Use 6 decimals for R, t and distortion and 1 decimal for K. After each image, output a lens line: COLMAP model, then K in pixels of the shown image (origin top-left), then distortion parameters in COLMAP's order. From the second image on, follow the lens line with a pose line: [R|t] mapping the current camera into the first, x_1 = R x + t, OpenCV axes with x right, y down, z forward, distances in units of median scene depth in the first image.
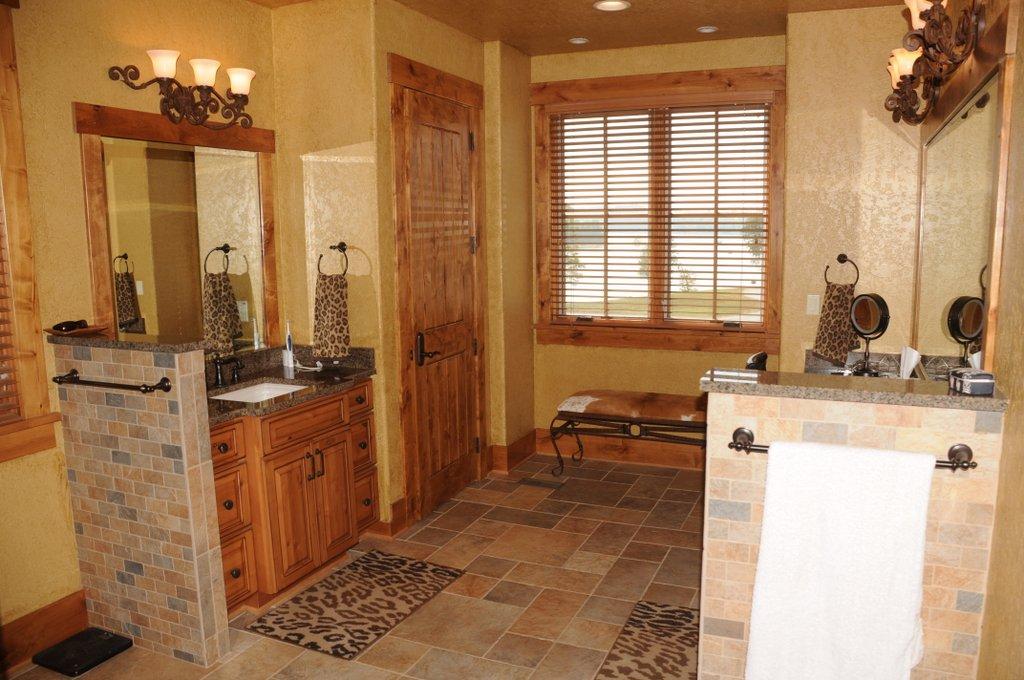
lens RADIAL K [[810.7, 0, 513.4], [0, 810.7, 341.2], [0, 0, 1]] dist [-0.061565, -0.000657]
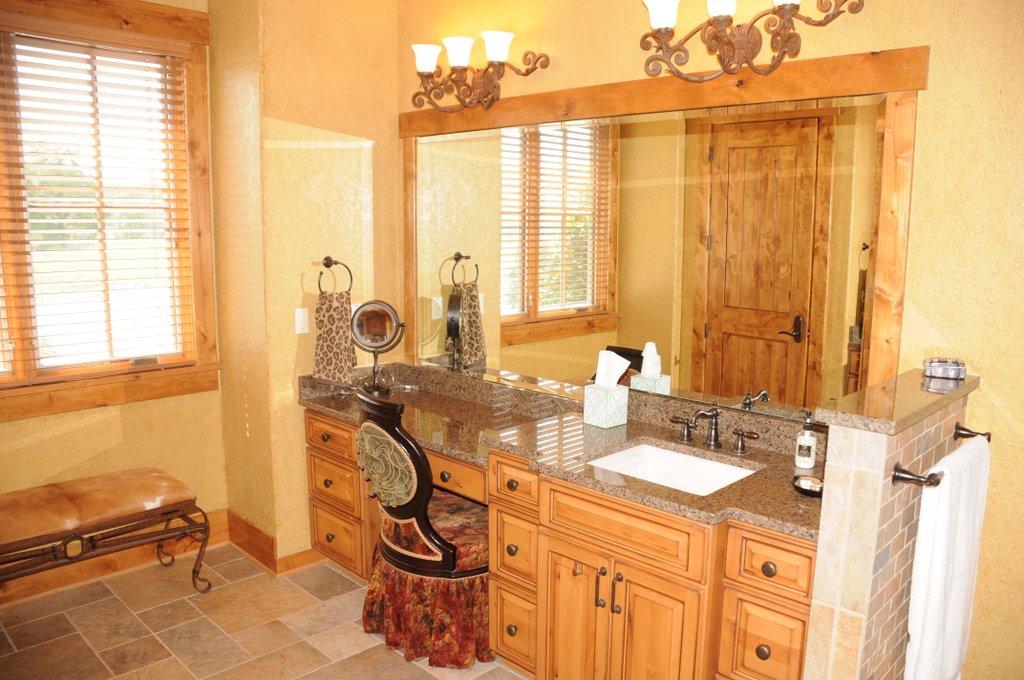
lens RADIAL K [[810.7, 0, 512.6], [0, 810.7, 345.7], [0, 0, 1]] dist [-0.061565, -0.000657]
pose [[0.395223, -0.131176, 0.909171, -0.288422], [0.123883, 0.988321, 0.088743, -0.066452], [-0.910193, 0.077558, 0.406857, 0.478732]]
